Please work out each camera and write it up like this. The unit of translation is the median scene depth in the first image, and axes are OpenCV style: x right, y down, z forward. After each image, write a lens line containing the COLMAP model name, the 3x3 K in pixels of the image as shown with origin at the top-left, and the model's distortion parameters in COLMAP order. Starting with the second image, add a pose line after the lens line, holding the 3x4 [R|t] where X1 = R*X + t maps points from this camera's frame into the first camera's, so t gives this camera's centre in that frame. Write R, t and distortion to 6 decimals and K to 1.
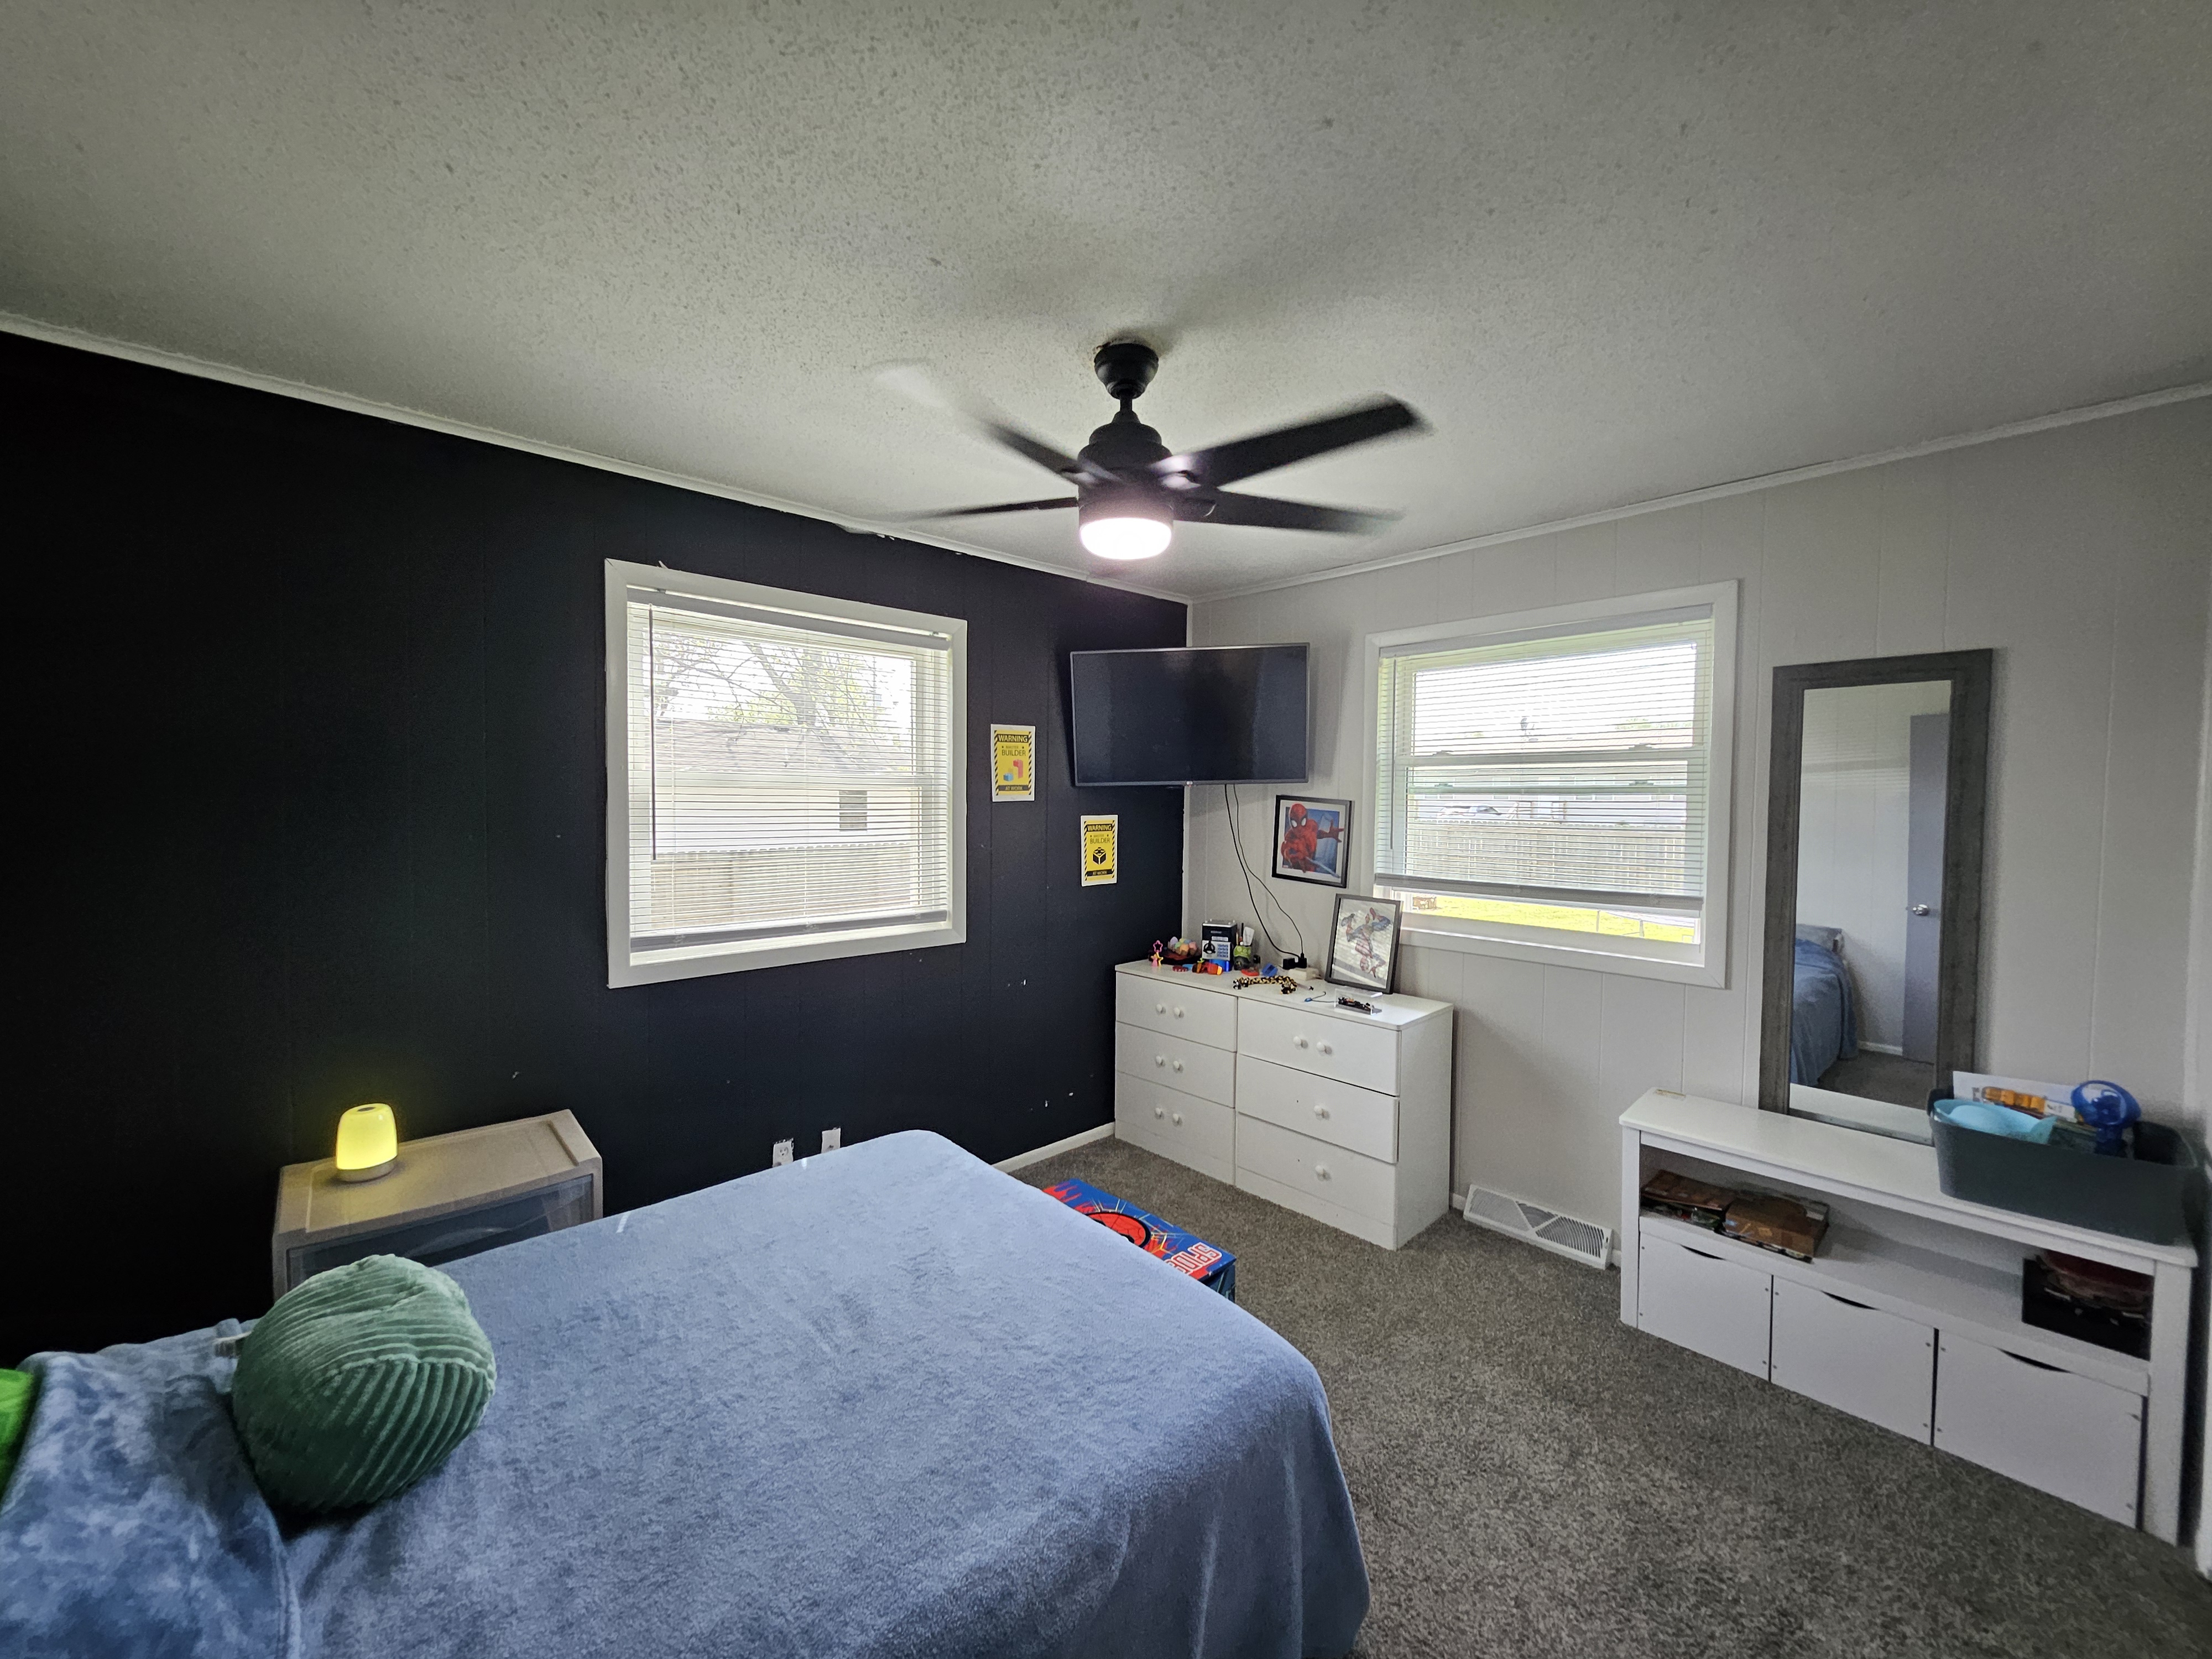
lens RADIAL K [[866.3, 0, 1101.7], [0, 866.3, 834.9], [0, 0, 1]] dist [-0.001154, 0.000266]
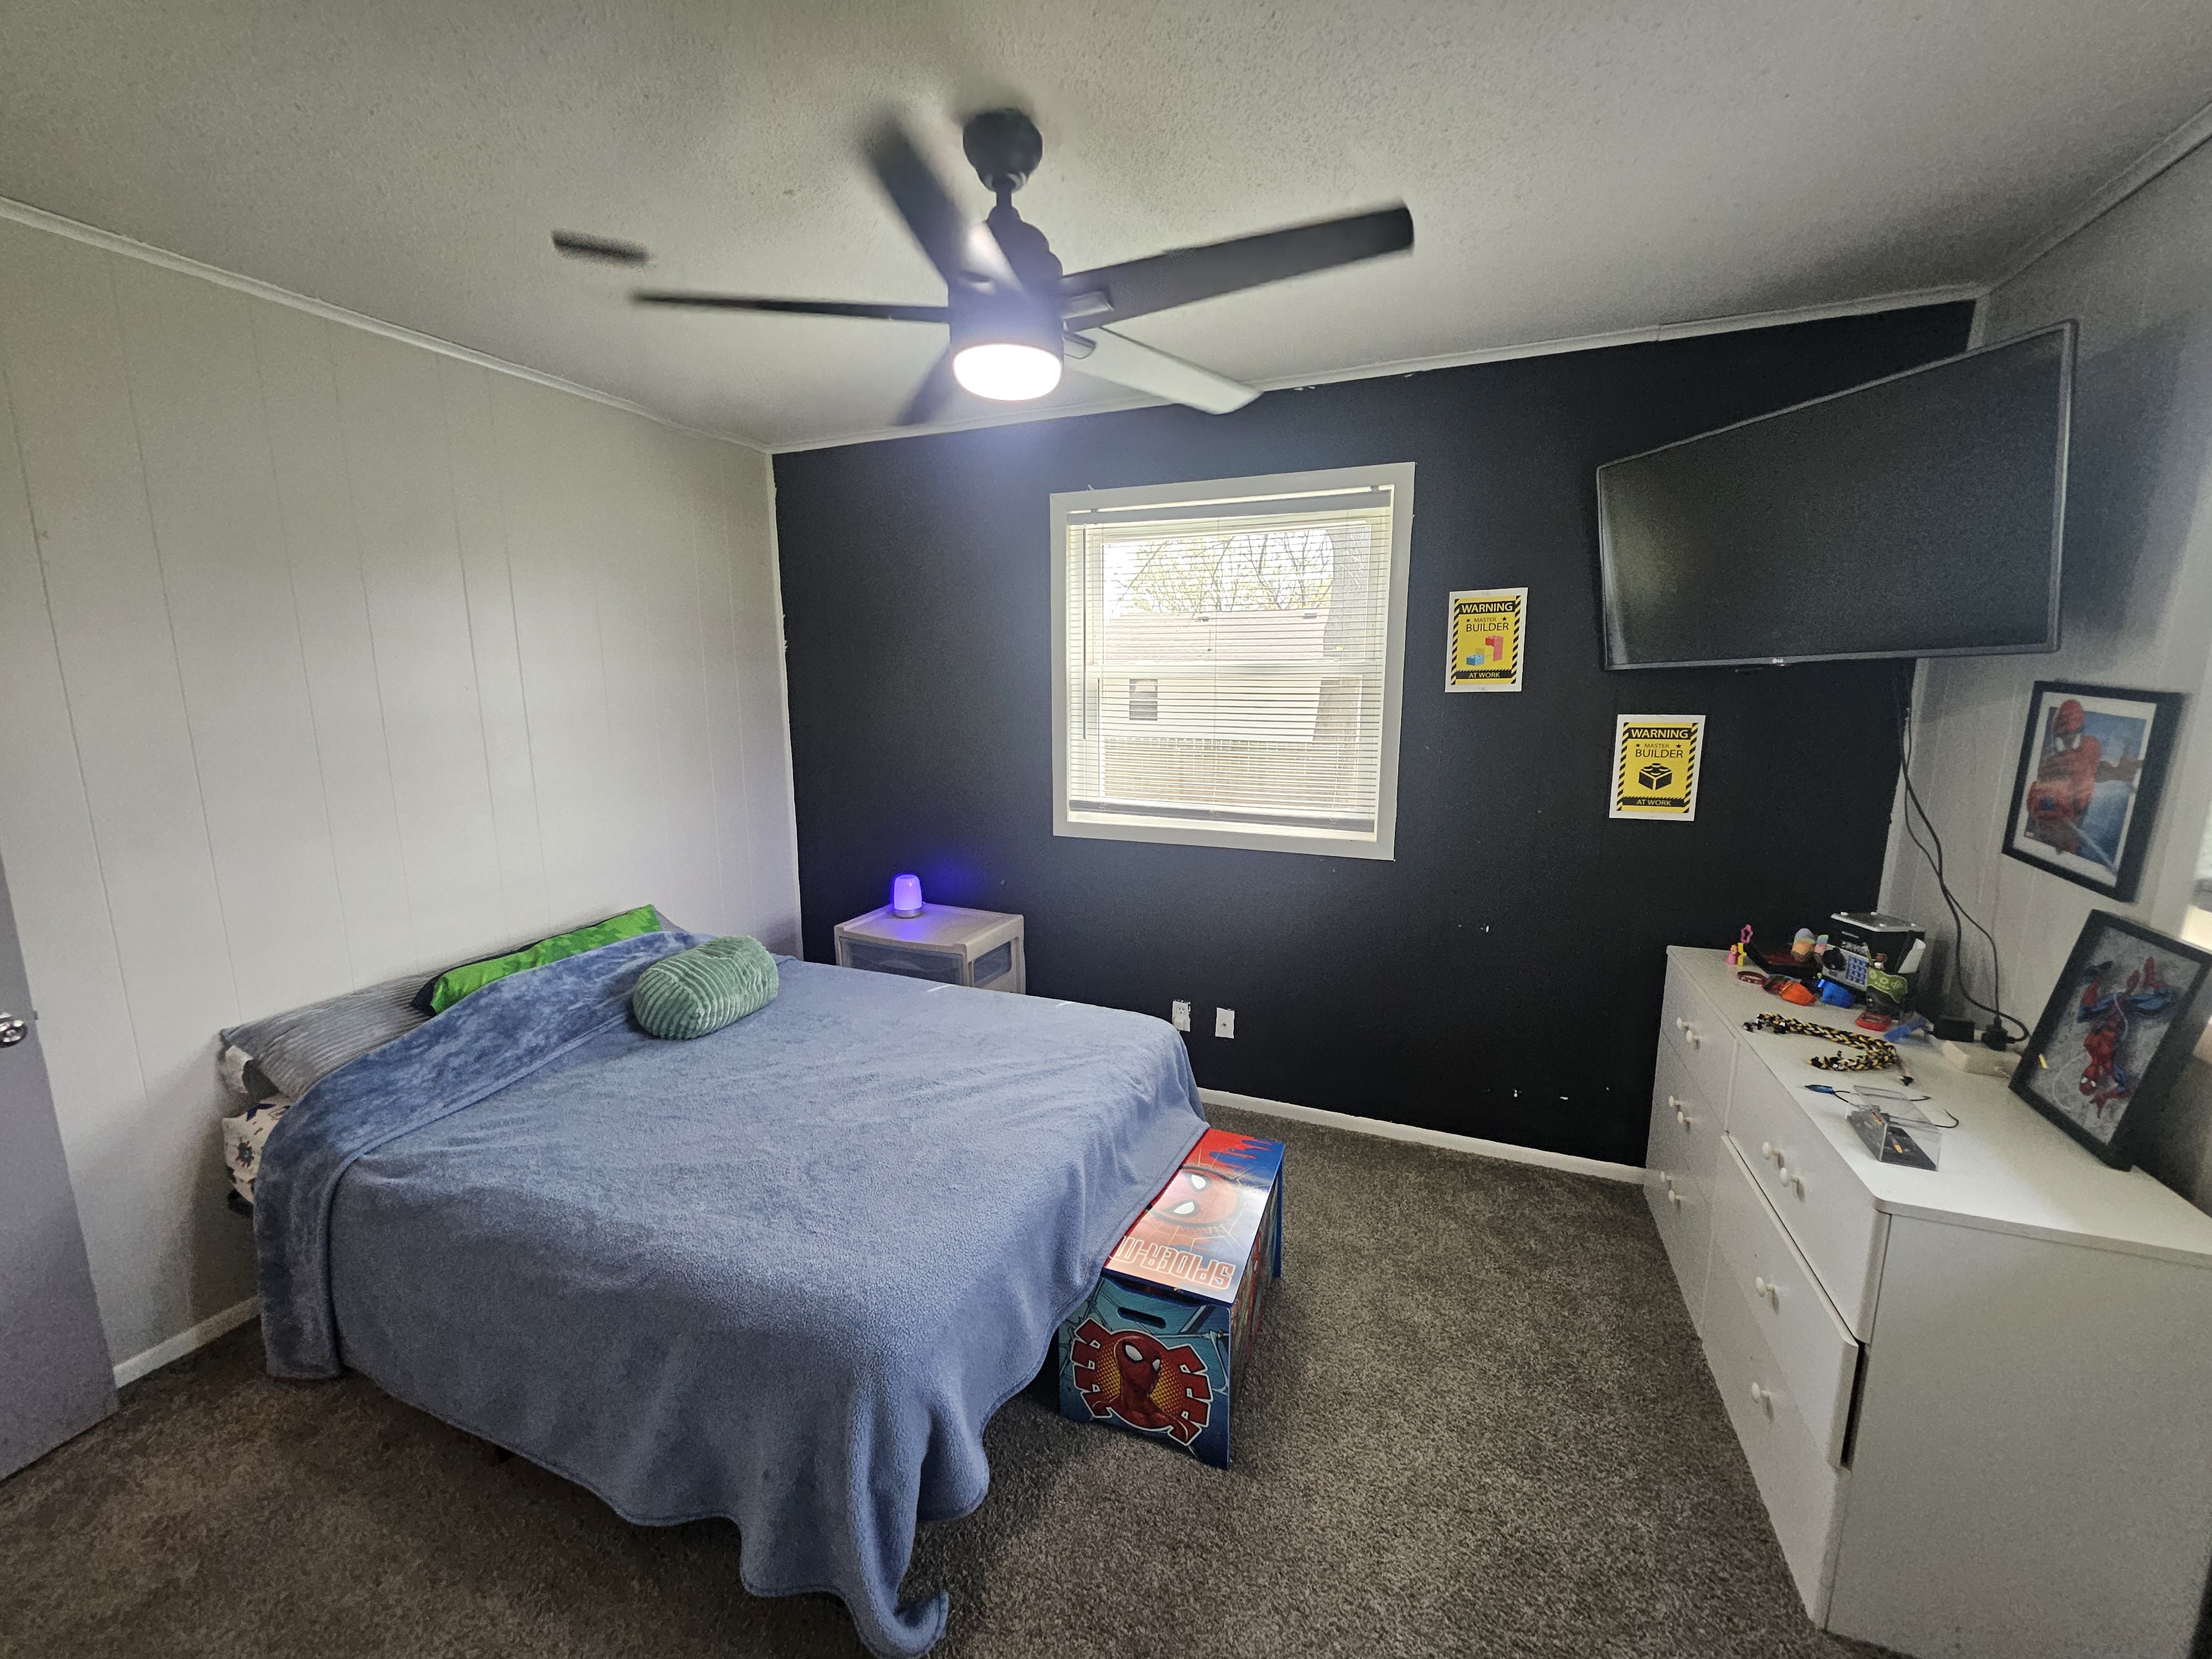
lens RADIAL K [[866.3, 0, 1102.6], [0, 866.3, 834.7], [0, 0, 1]] dist [-0.001154, 0.000266]
pose [[0.417270, 0.152246, -0.895939, 0.459314], [-0.036776, 0.987889, 0.150742, -0.017451], [0.908038, -0.029951, 0.417815, 0.375021]]
